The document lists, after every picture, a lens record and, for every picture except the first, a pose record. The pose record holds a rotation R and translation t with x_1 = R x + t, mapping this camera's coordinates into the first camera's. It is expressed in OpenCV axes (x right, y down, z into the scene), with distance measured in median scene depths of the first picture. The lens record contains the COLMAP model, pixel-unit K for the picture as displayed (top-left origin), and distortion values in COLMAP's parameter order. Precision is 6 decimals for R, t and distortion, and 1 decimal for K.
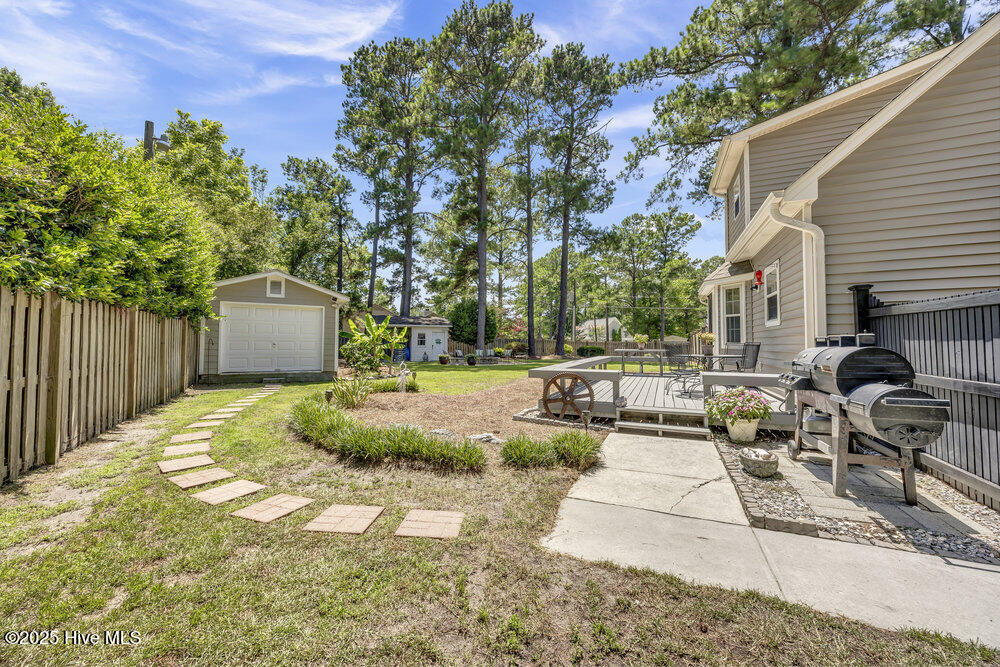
lens RADIAL K [[391.6, 0, 502.2], [0, 391.6, 333.2], [0, 0, 1]] dist [0.005711, -0.000488]
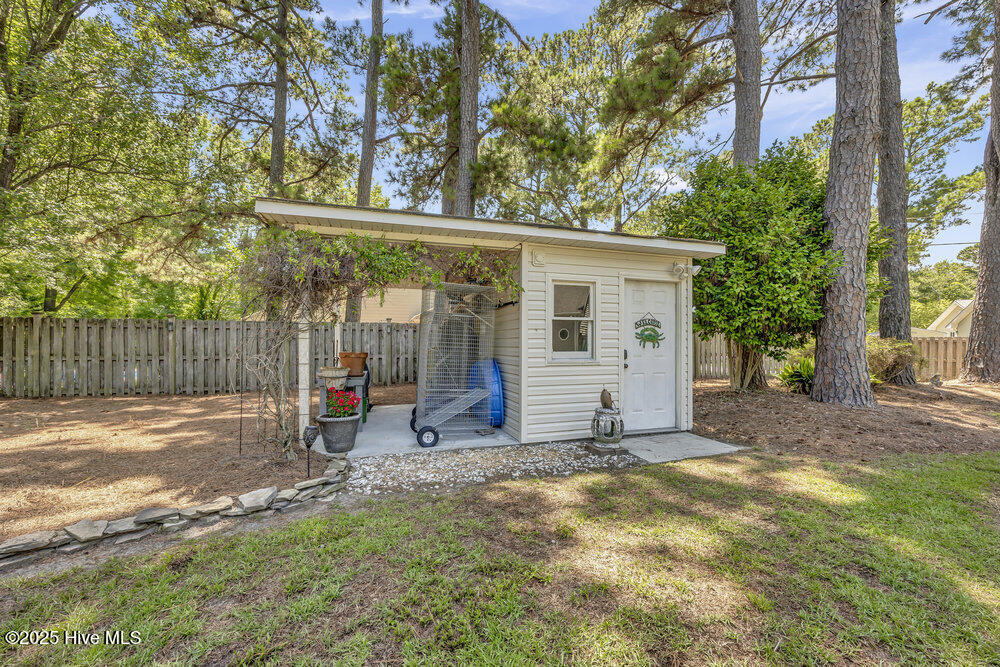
lens RADIAL K [[391.6, 0, 498.3], [0, 391.6, 338.5], [0, 0, 1]] dist [0.005711, -0.000488]
pose [[0.996867, 0.002813, -0.079041, -0.223126], [-0.000287, 0.999489, 0.031953, 0.018716], [0.079091, -0.031830, 0.996359, 0.809427]]
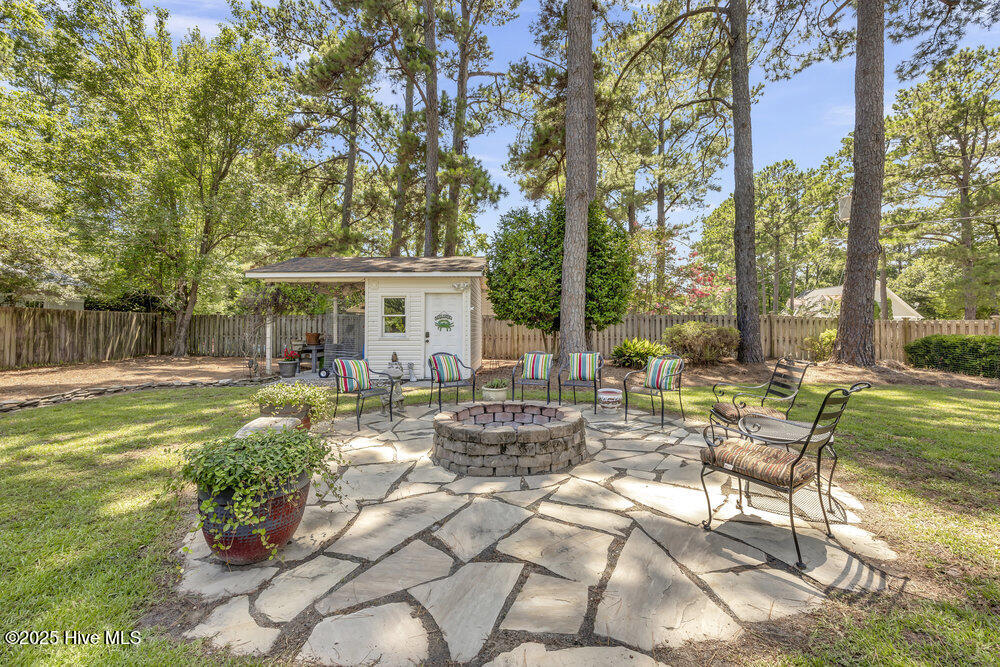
lens RADIAL K [[391.6, 0, 505.4], [0, 391.6, 324.7], [0, 0, 1]] dist [0.005711, -0.000488]
pose [[0.920068, 0.000990, -0.391758, 0.016816], [0.012695, 0.999396, 0.032340, 0.013707], [0.391554, -0.034728, 0.919500, 0.717528]]
